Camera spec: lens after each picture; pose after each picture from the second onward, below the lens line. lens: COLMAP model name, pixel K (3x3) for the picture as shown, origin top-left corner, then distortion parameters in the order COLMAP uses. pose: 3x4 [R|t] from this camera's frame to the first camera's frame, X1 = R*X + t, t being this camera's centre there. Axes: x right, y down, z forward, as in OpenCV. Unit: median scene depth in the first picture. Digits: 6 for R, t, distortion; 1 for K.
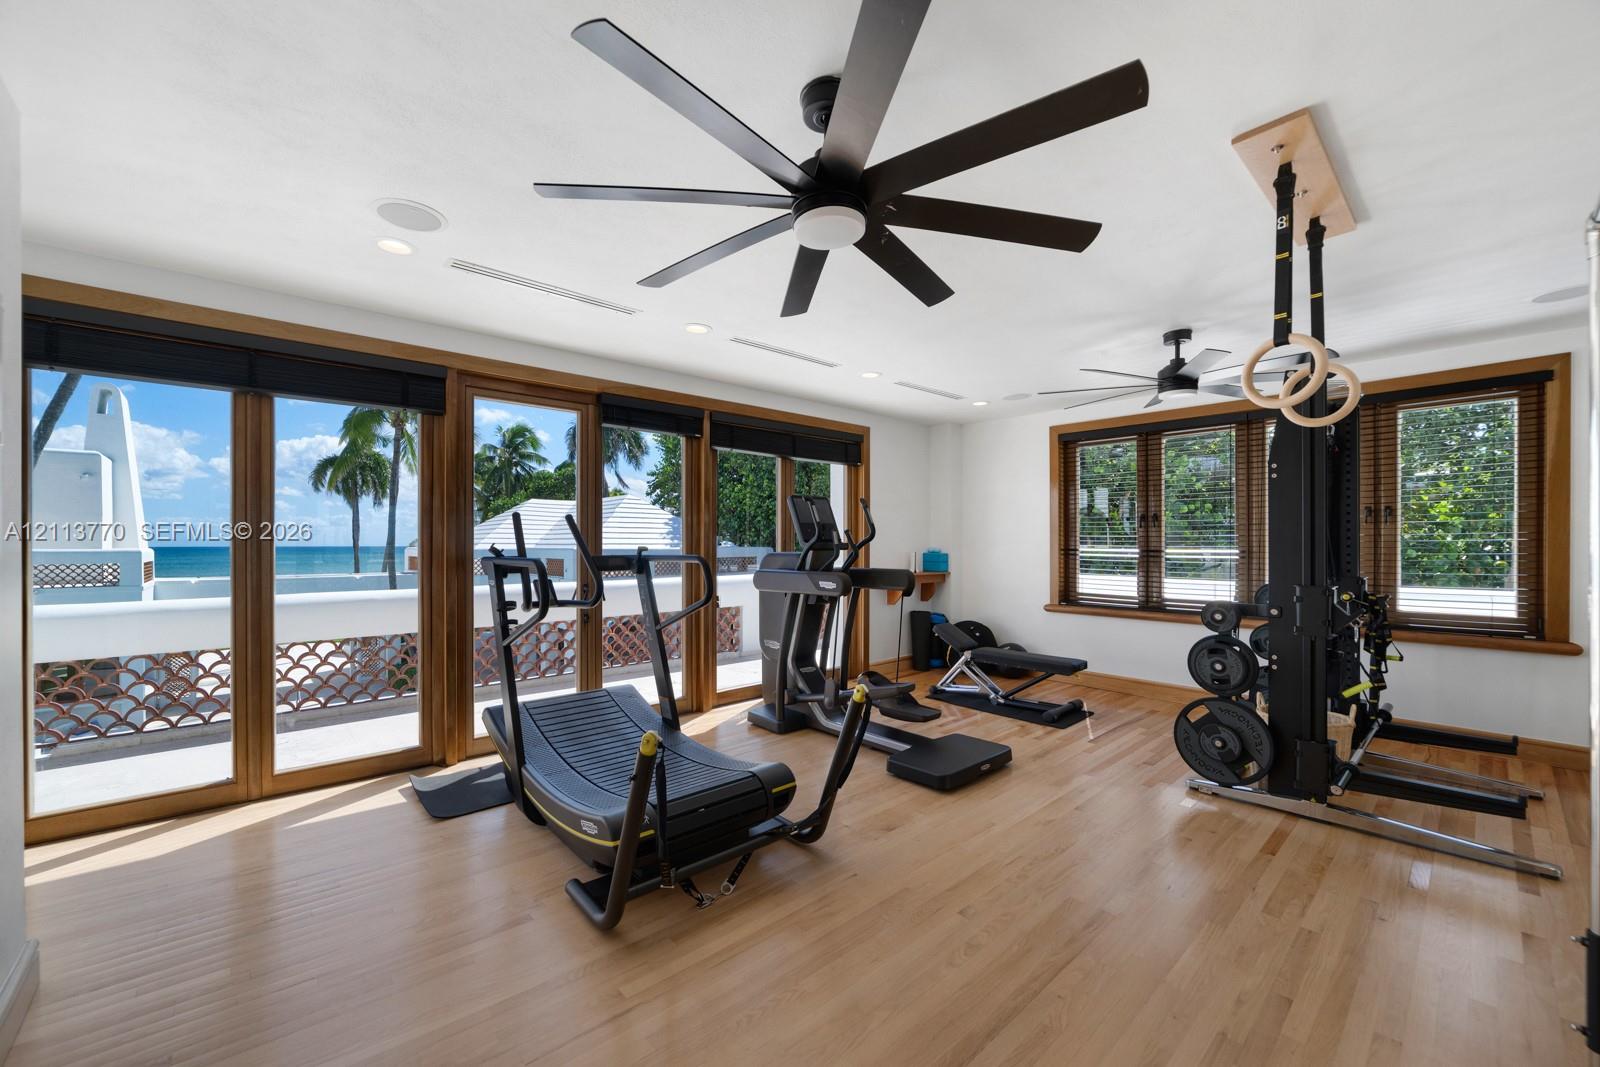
lens RADIAL K [[627.8, 0, 778.7], [0, 627.8, 545.0], [0, 0, 1]] dist [-0.002384, -0.000061]
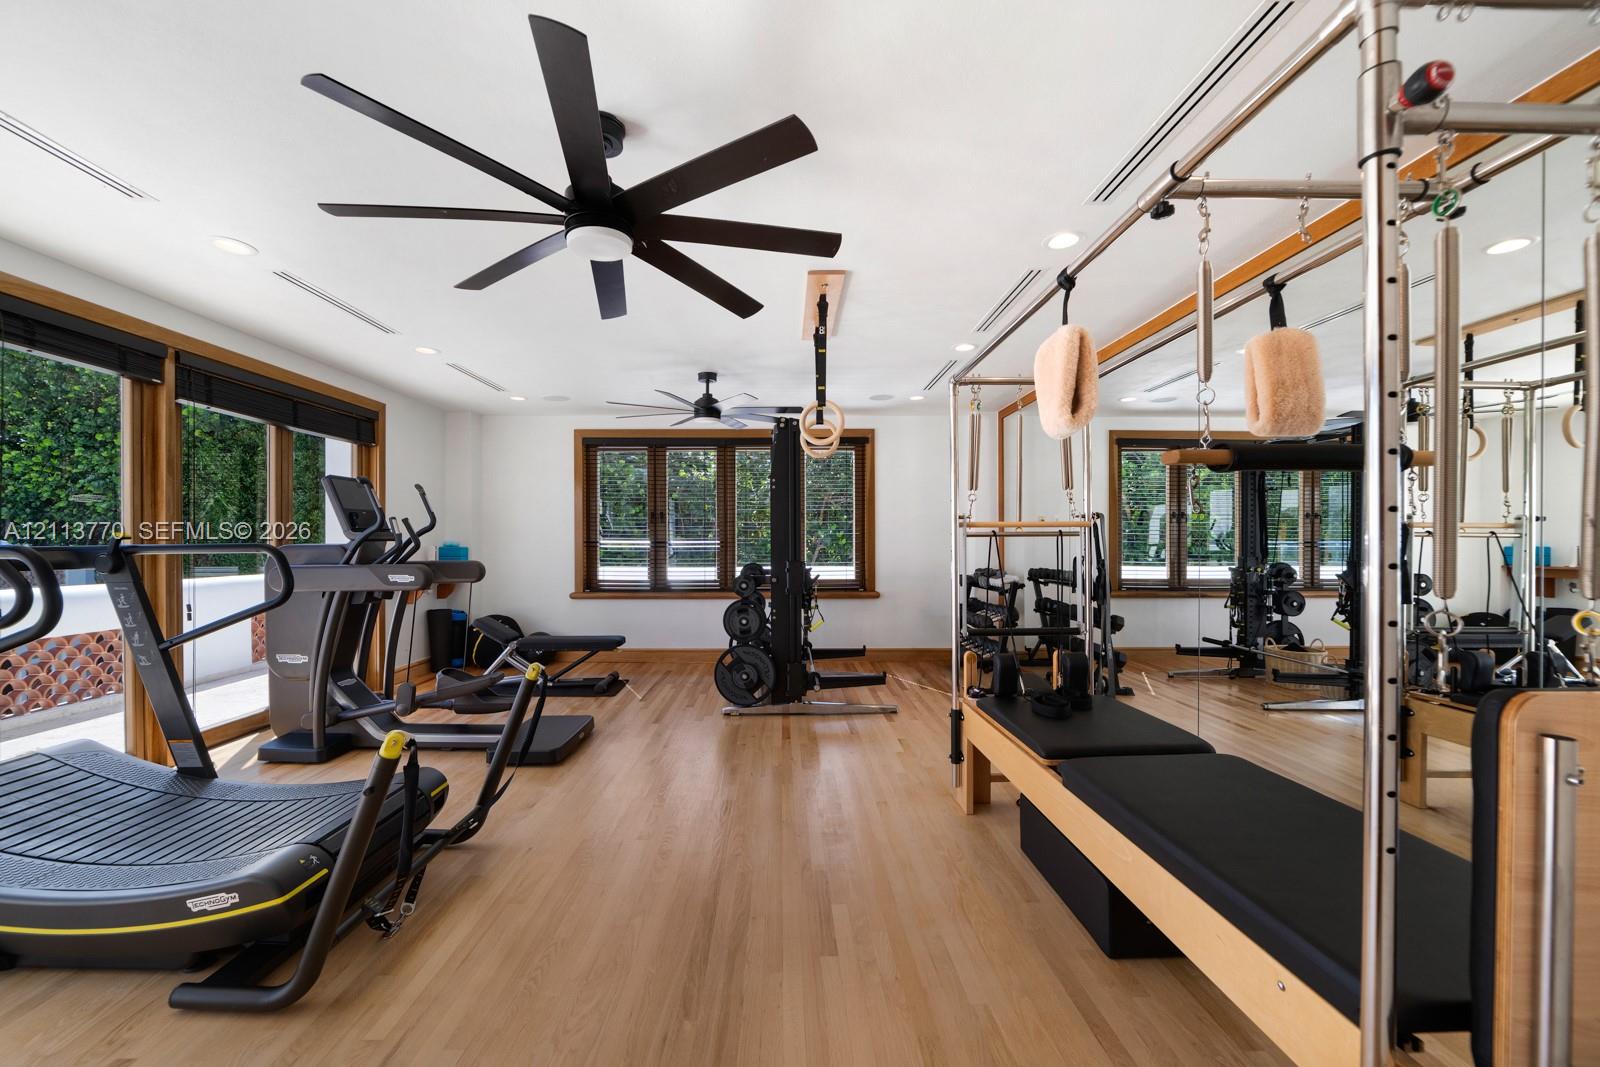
lens RADIAL K [[644.5, 0, 777.7], [0, 644.5, 545.6], [0, 0, 1]] dist [-0.054962, 0.017242]
pose [[0.652026, -0.003592, 0.758188, -0.244311], [0.003488, 0.999992, 0.001738, 0.016708], [-0.758188, 0.001511, 0.652034, 0.008695]]
